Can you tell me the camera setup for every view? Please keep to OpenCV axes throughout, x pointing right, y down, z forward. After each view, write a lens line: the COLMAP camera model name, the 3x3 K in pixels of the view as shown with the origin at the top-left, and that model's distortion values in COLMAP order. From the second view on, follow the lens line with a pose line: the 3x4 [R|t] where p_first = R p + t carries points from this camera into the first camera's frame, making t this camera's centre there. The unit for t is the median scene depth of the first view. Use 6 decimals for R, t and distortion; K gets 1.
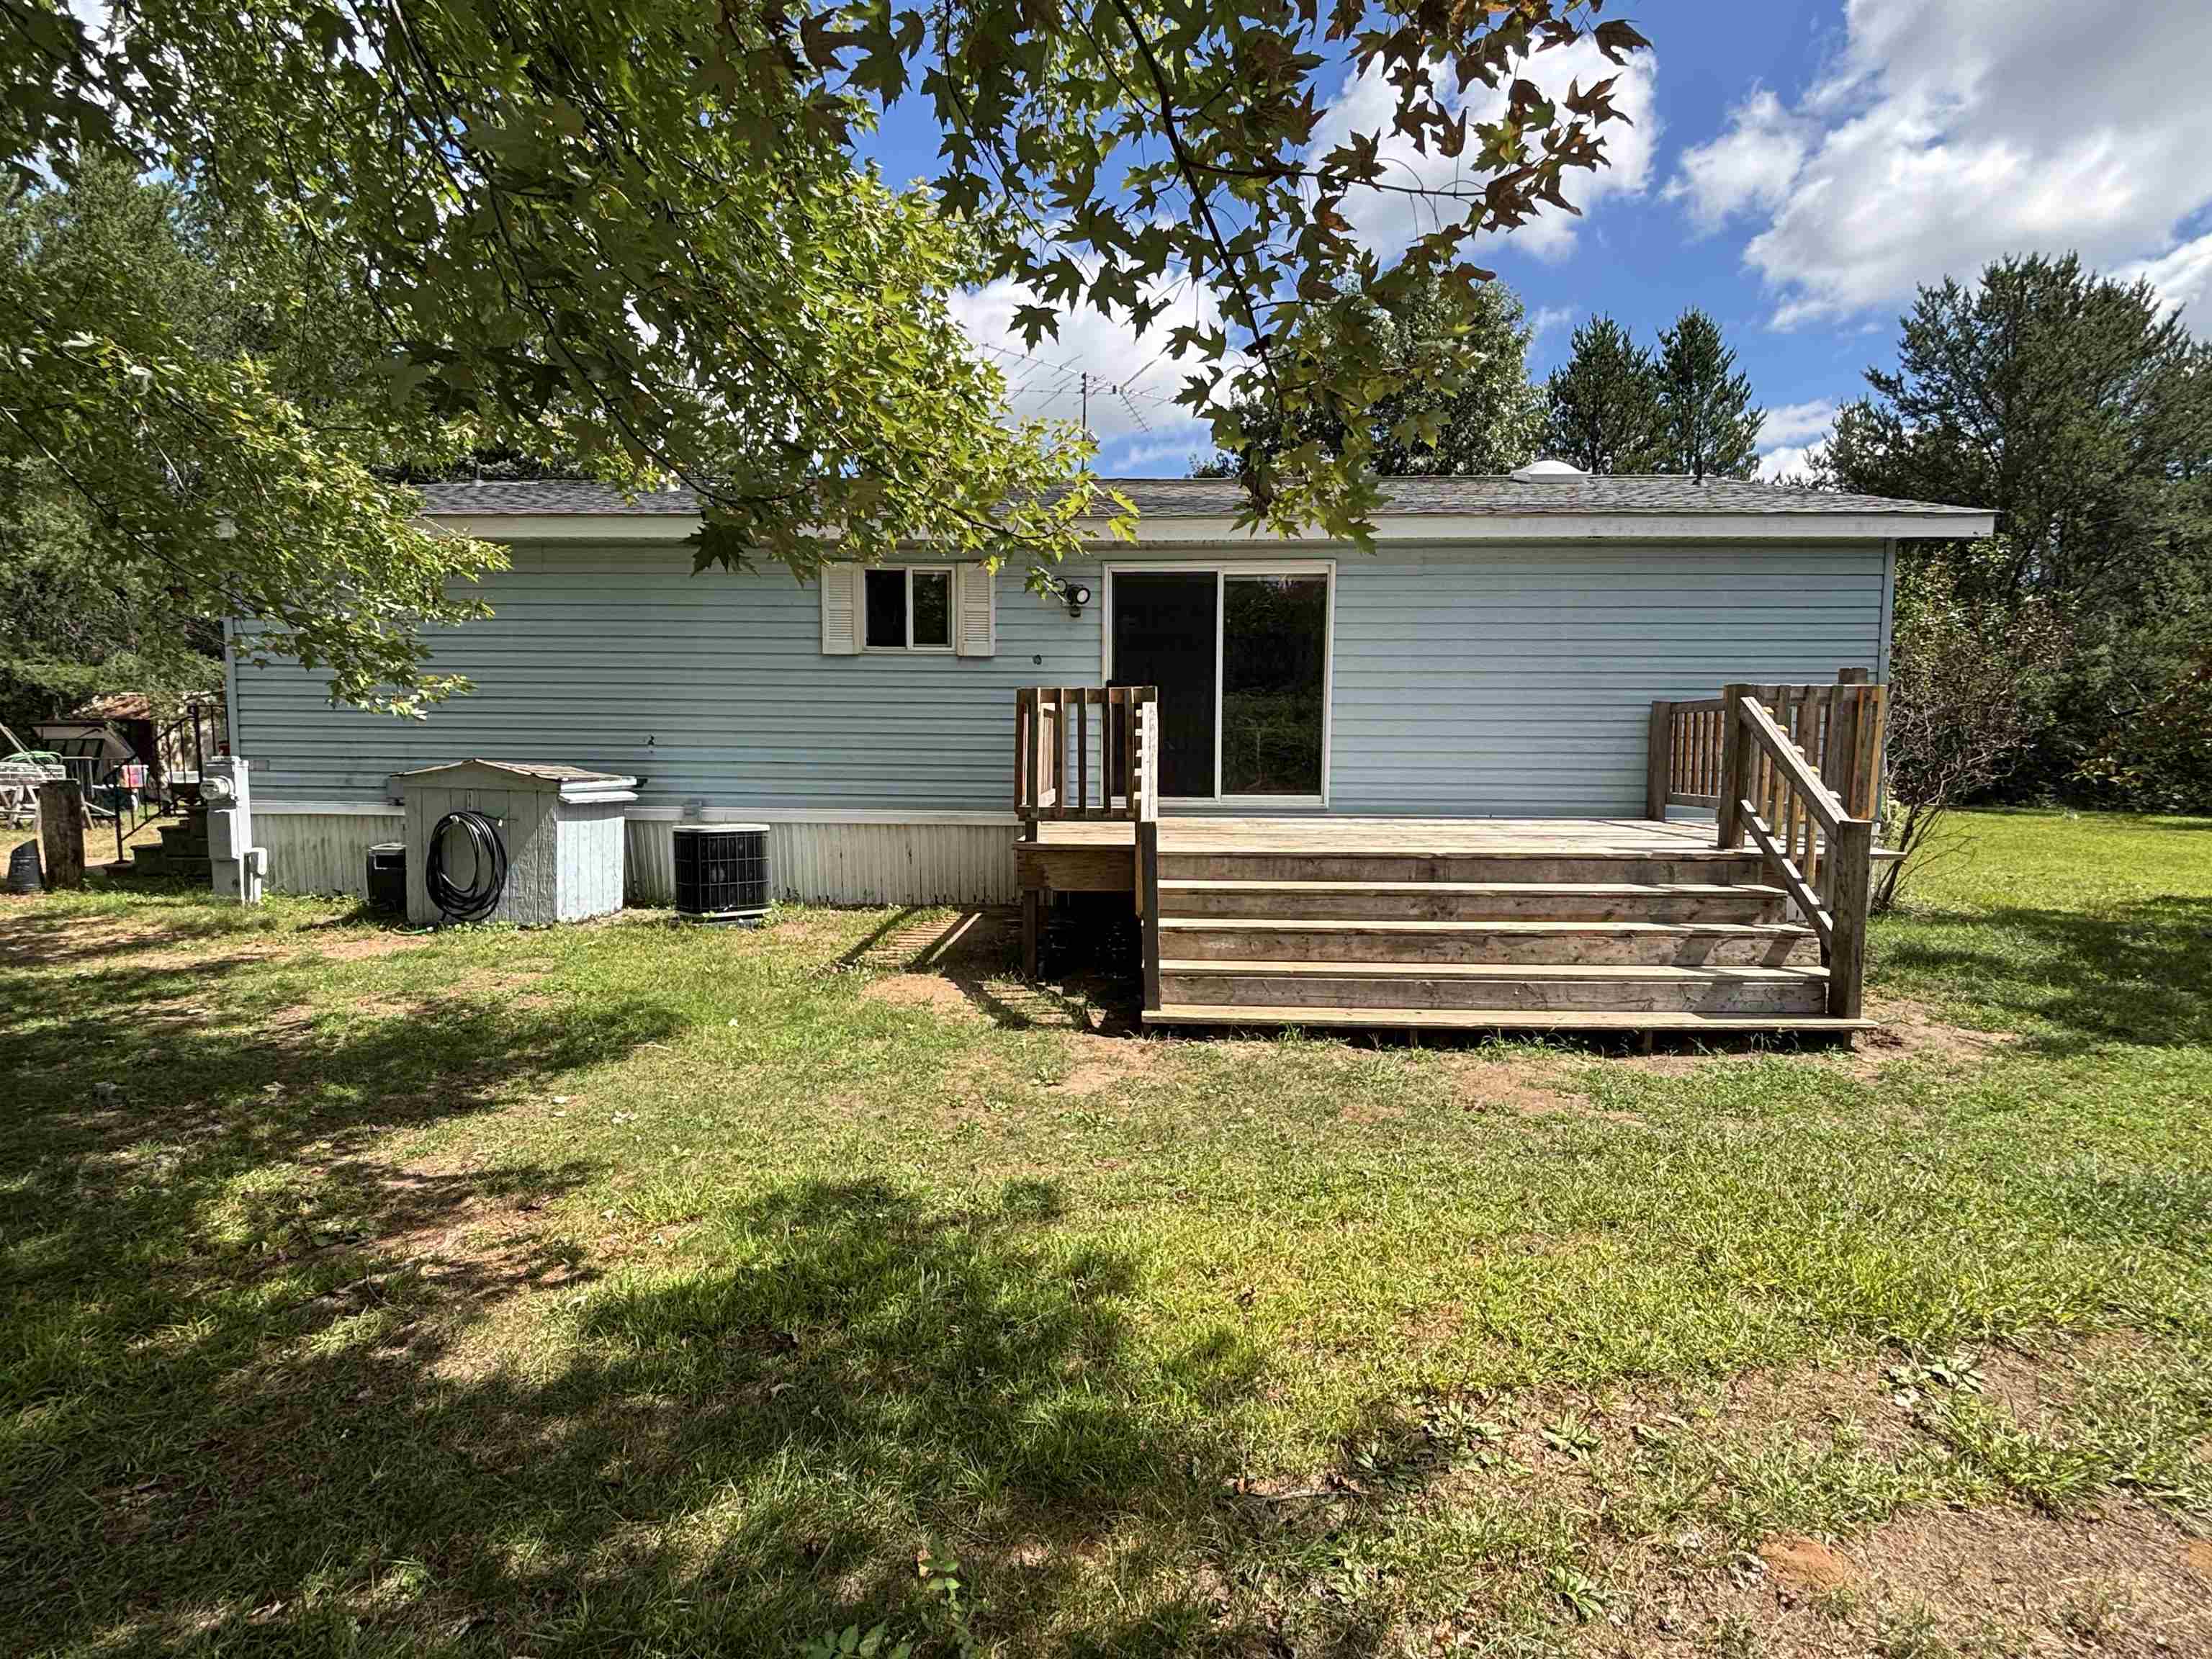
lens RADIAL K [[1063.8, 0, 1106.0], [0, 1063.8, 829.5], [0, 0, 1]] dist [-0.000327, -0.000413]
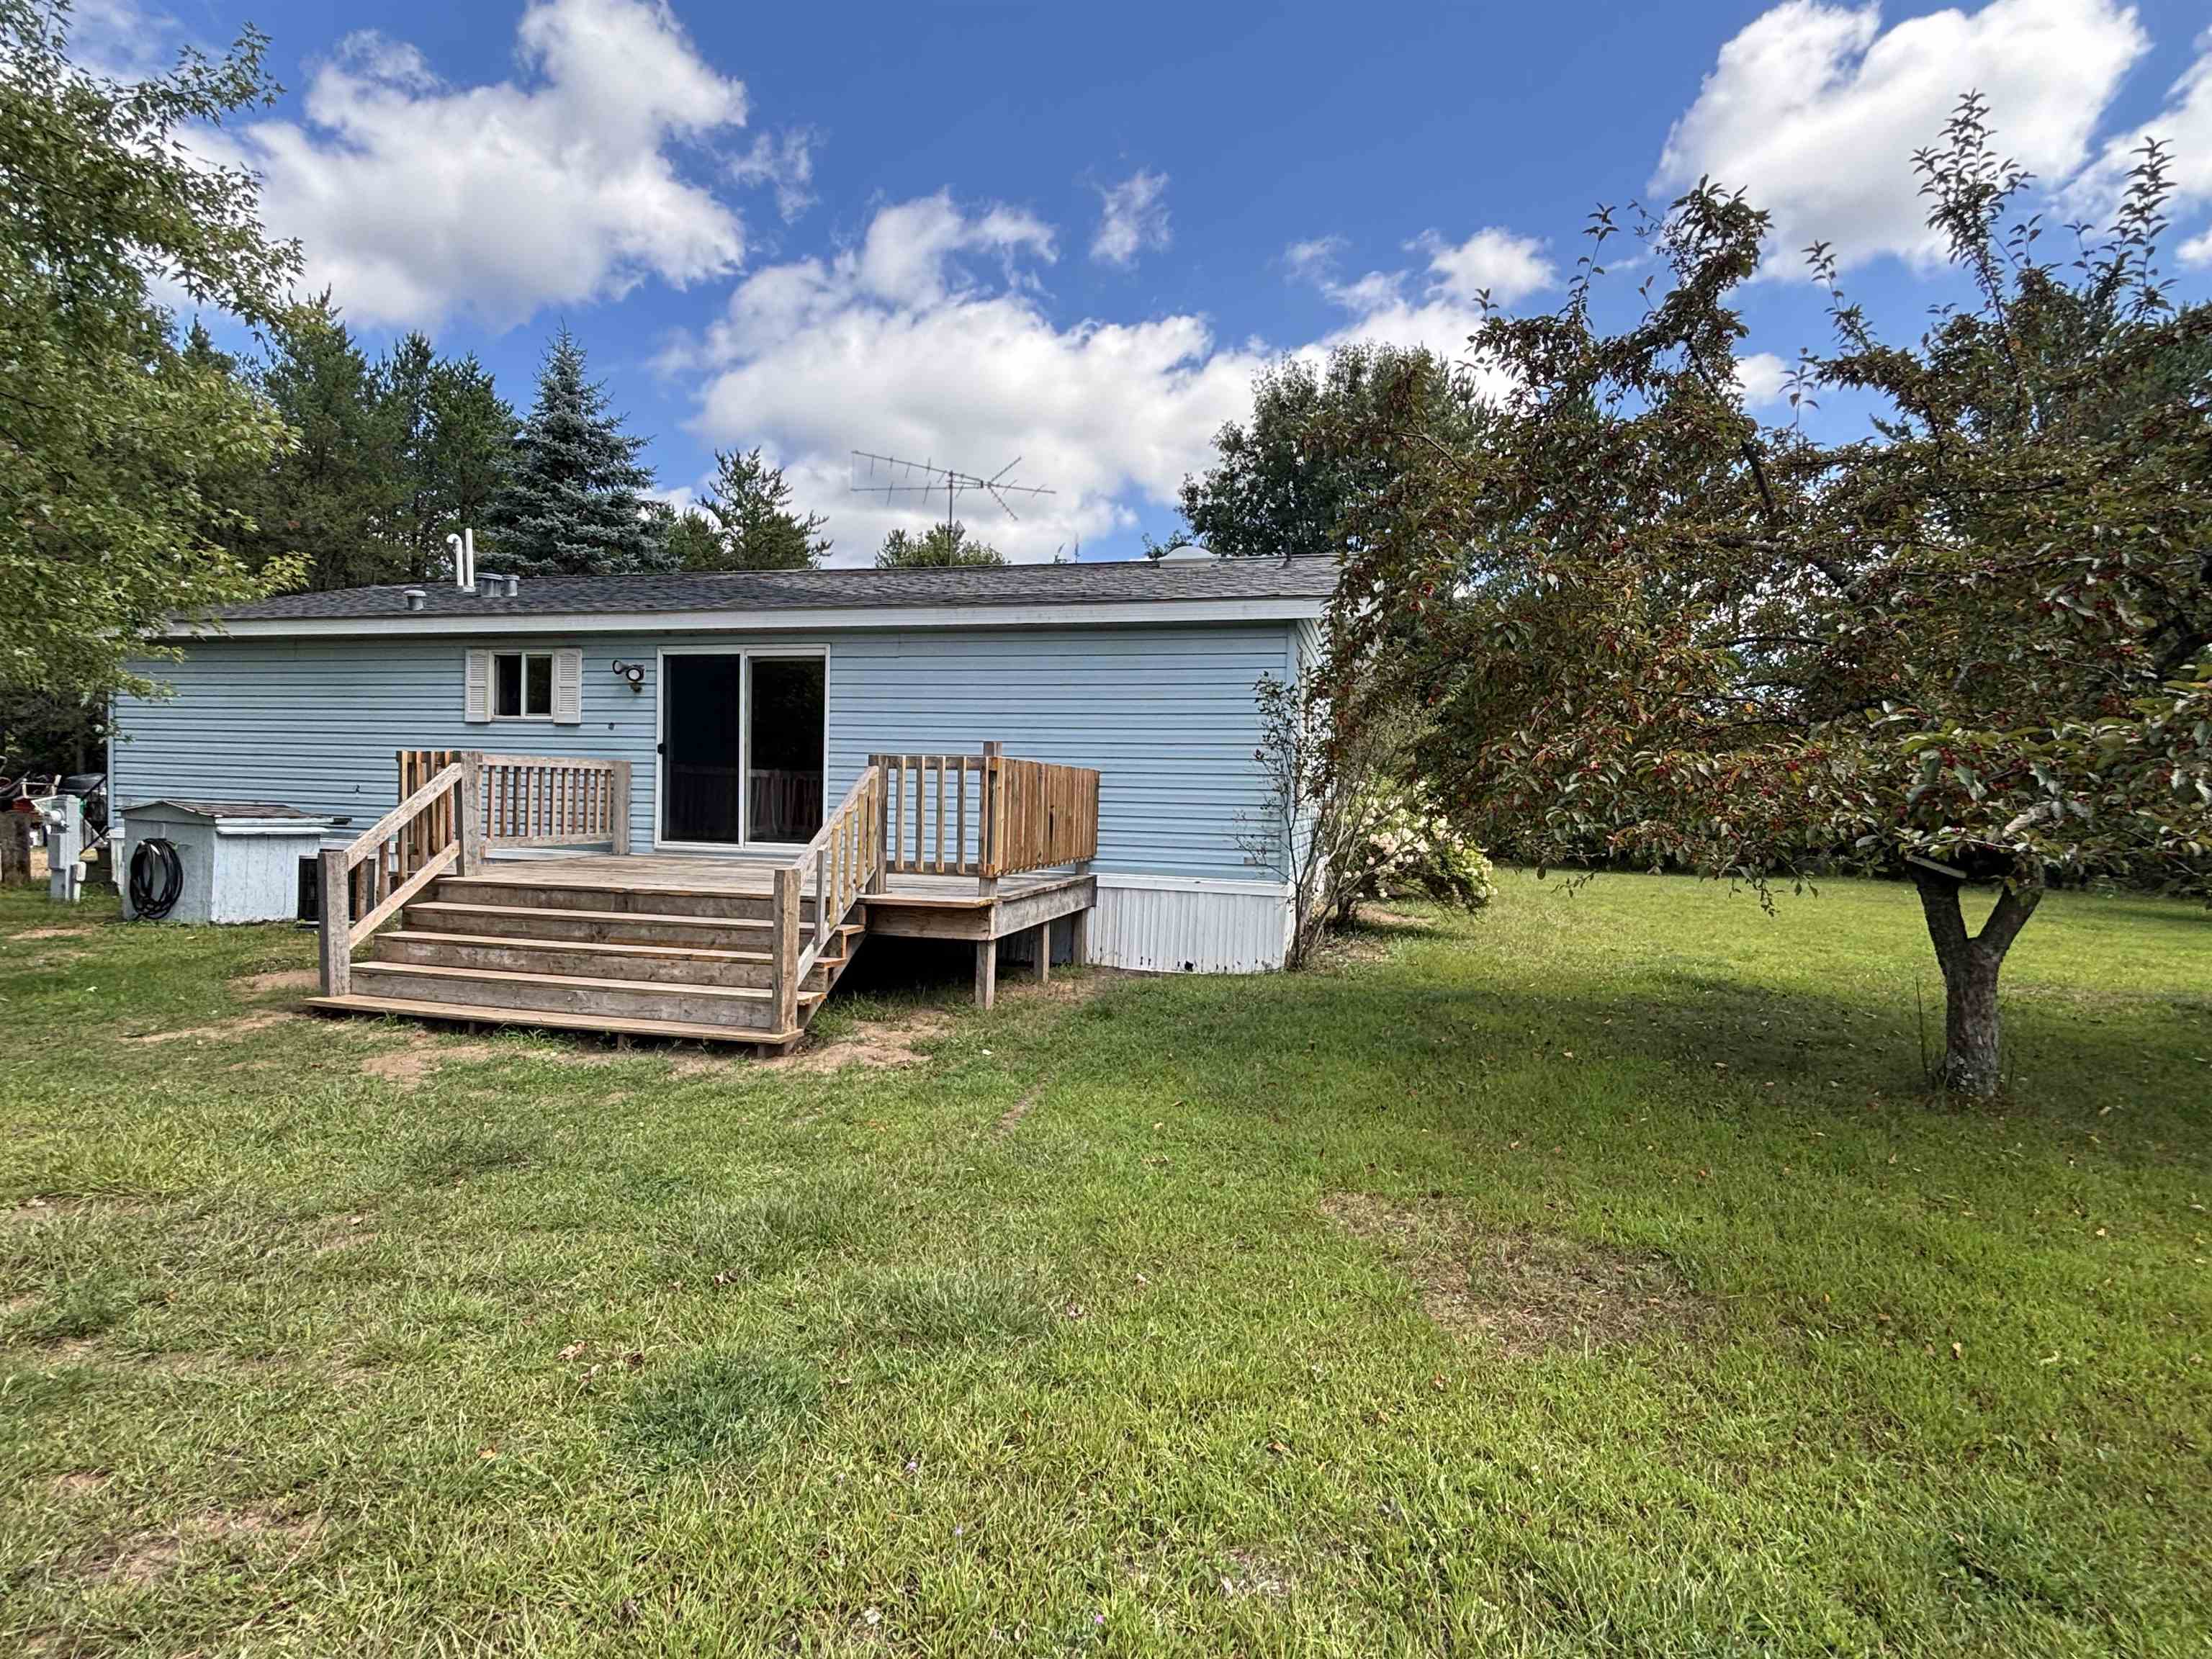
lens RADIAL K [[1055.0, 0, 1106.0], [0, 1055.0, 829.5], [0, 0, 1]] dist [0.001767, -0.000284]
pose [[0.981614, 0.027481, -0.188886, 0.717604], [-0.038822, 0.997641, -0.056608, 0.001691], [0.186885, 0.062900, 0.980366, -0.054051]]
